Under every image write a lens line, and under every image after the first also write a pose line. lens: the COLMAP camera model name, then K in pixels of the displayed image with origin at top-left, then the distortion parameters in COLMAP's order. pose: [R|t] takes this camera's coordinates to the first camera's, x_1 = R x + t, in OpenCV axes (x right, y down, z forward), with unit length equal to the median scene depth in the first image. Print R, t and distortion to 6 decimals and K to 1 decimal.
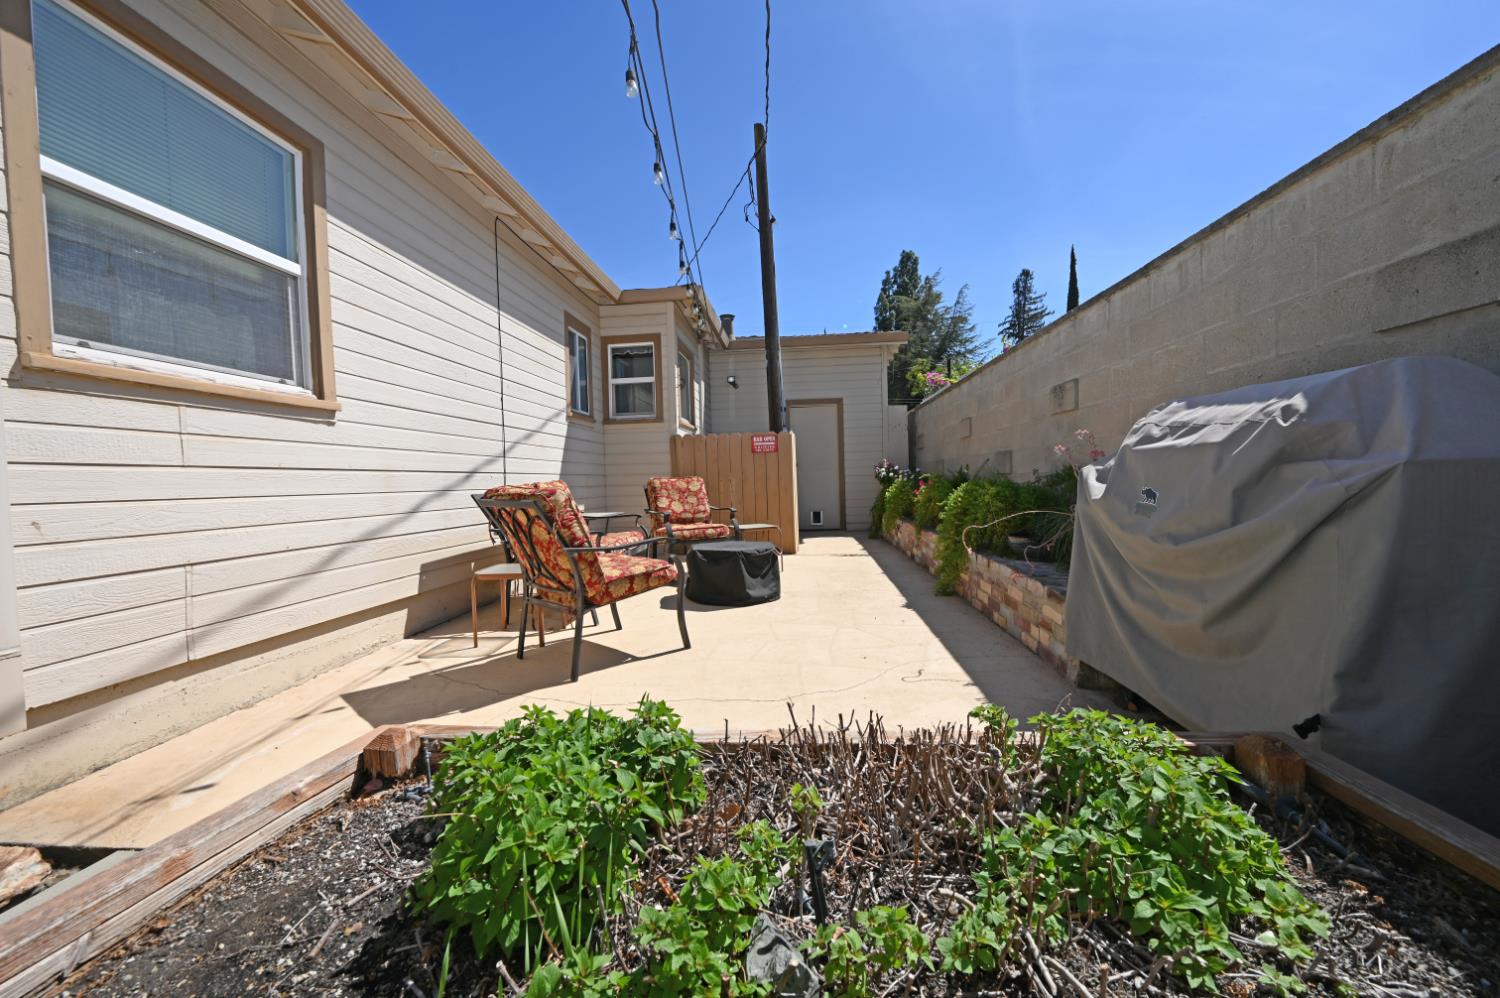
lens RADIAL K [[615.9, 0, 750.0], [0, 615.9, 499.0], [0, 0, 1]] dist [-0.002625, 0.000169]
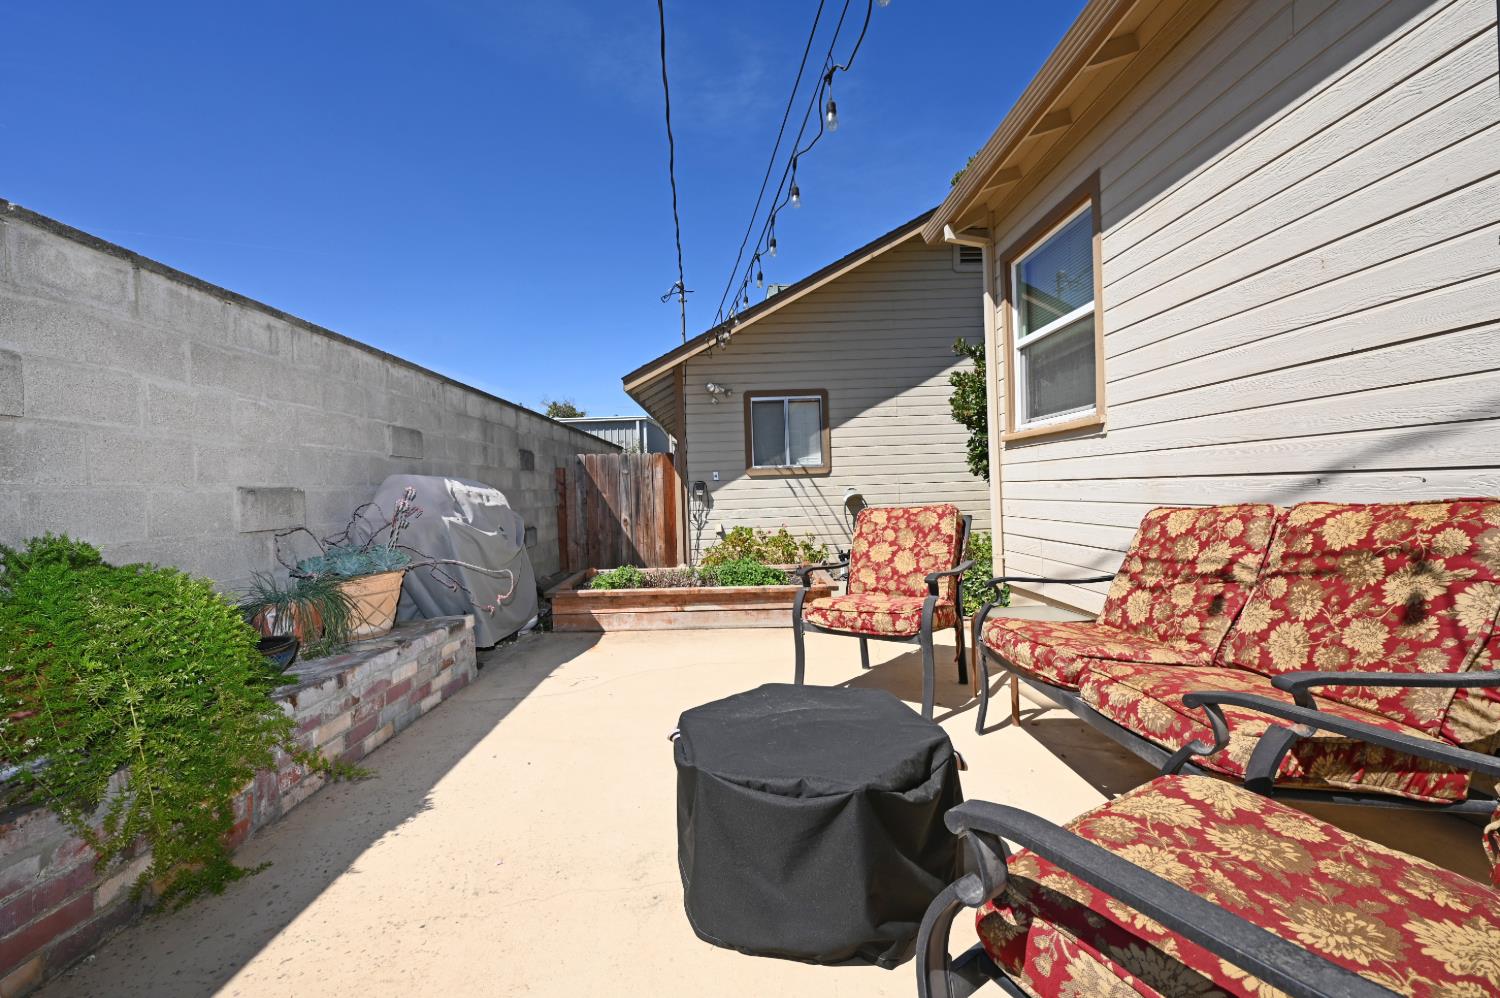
lens RADIAL K [[615.9, 0, 750.0], [0, 615.9, 499.0], [0, 0, 1]] dist [-0.002625, 0.000169]
pose [[-0.992344, 0.061397, -0.107165, 0.044922], [0.056705, 0.997317, 0.046302, -0.099640], [0.109720, 0.039871, -0.993163, 2.030515]]
